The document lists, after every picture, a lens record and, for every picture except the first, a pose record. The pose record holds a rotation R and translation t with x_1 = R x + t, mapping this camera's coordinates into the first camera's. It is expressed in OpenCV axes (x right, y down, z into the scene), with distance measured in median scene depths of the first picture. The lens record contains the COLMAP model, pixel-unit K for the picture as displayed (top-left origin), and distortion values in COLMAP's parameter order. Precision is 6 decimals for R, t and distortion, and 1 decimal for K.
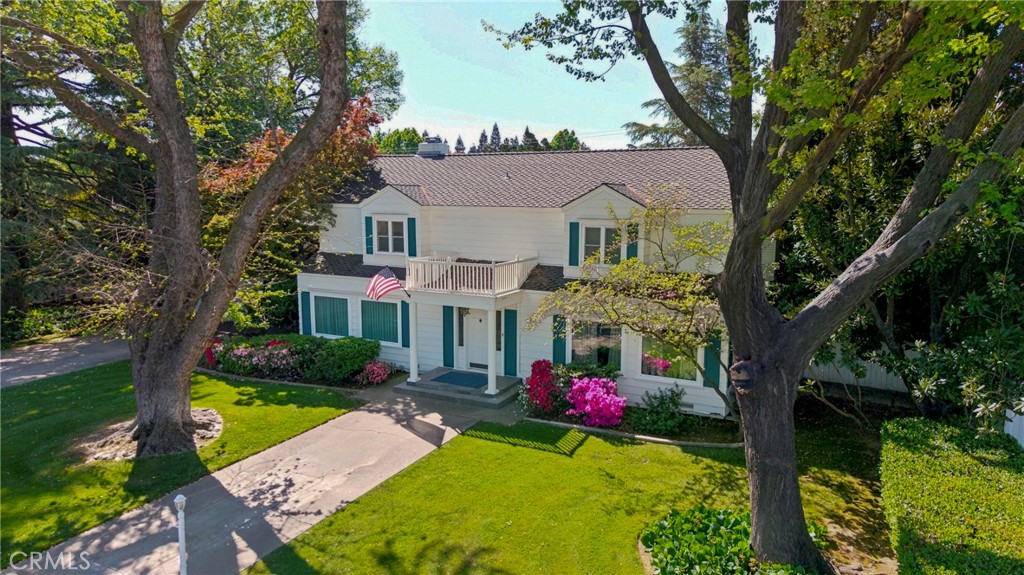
lens RADIAL K [[682.1, 0, 512.0], [0, 682.1, 287.5], [0, 0, 1]] dist [0.074359, -0.124372]
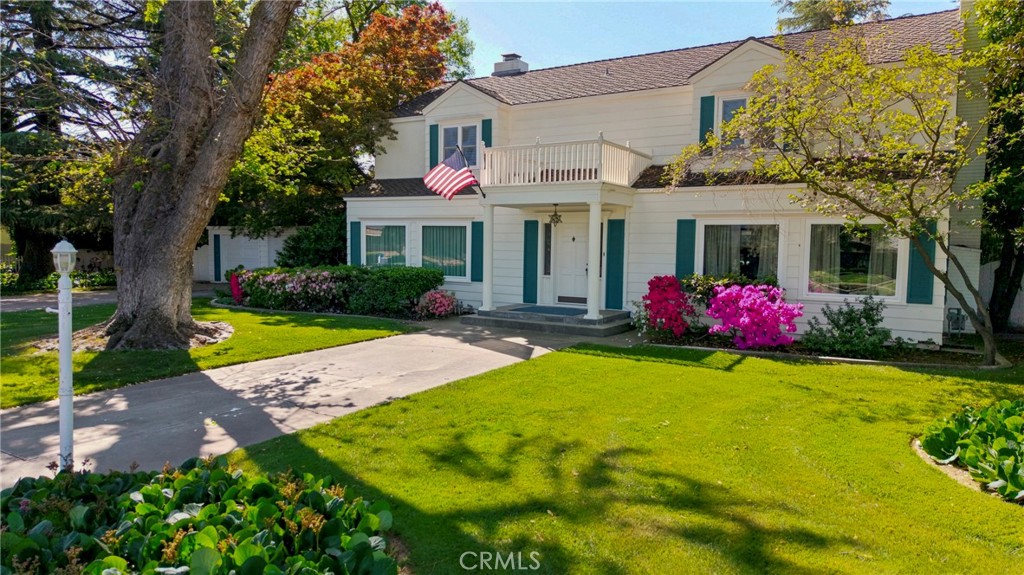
lens RADIAL K [[682.1, 0, 512.0], [0, 682.1, 287.5], [0, 0, 1]] dist [0.074359, -0.124372]
pose [[0.996358, 0.017631, -0.083430, -0.062034], [-0.023717, 0.997085, -0.072521, 0.194914], [0.081908, 0.074236, 0.993871, 0.287370]]
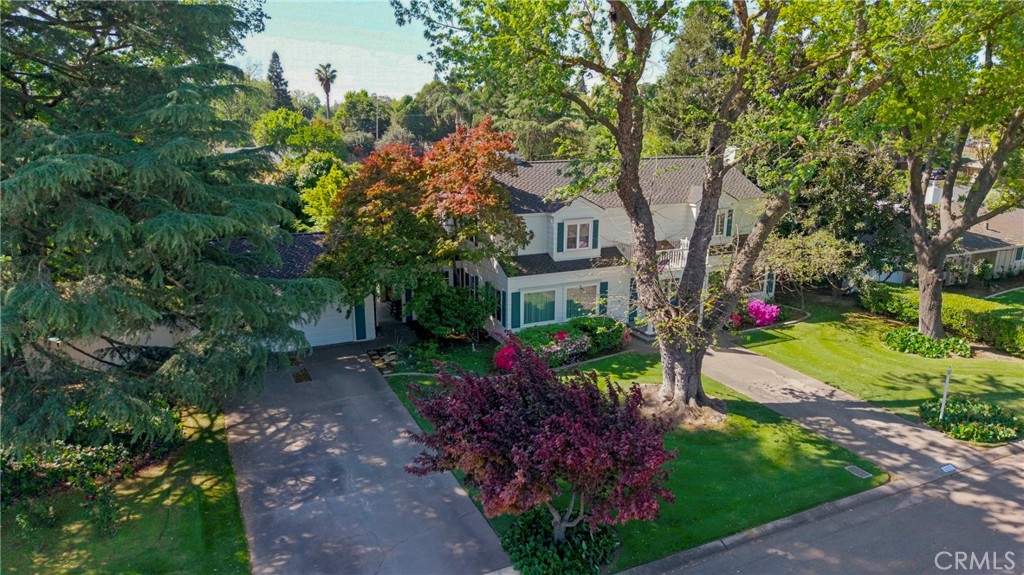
lens RADIAL K [[681.2, 0, 512.0], [0, 681.2, 287.5], [0, 0, 1]] dist [0.004414, 0.000629]
pose [[0.612737, -0.199303, 0.764743, -1.652054], [0.110638, 0.979781, 0.166698, -0.272941], [-0.782504, -0.017533, 0.622398, 0.391812]]
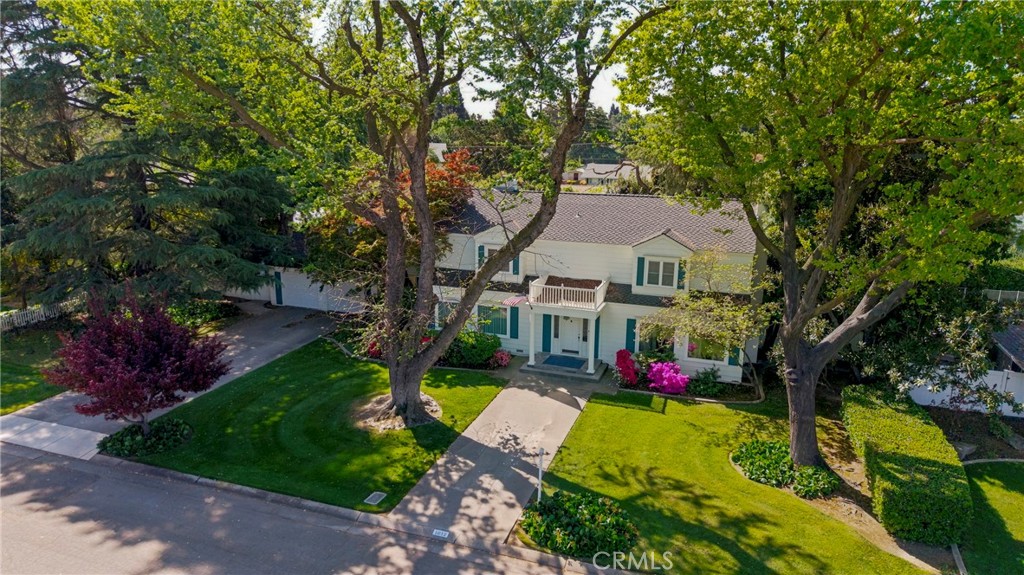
lens RADIAL K [[673.2, 0, 512.0], [0, 673.2, 287.5], [0, 0, 1]] dist [0.052829, -0.119920]
pose [[0.990875, -0.022270, 0.132928, -0.442773], [0.009742, 0.995509, 0.094169, -0.195897], [-0.134428, -0.092015, 0.986642, -0.490922]]
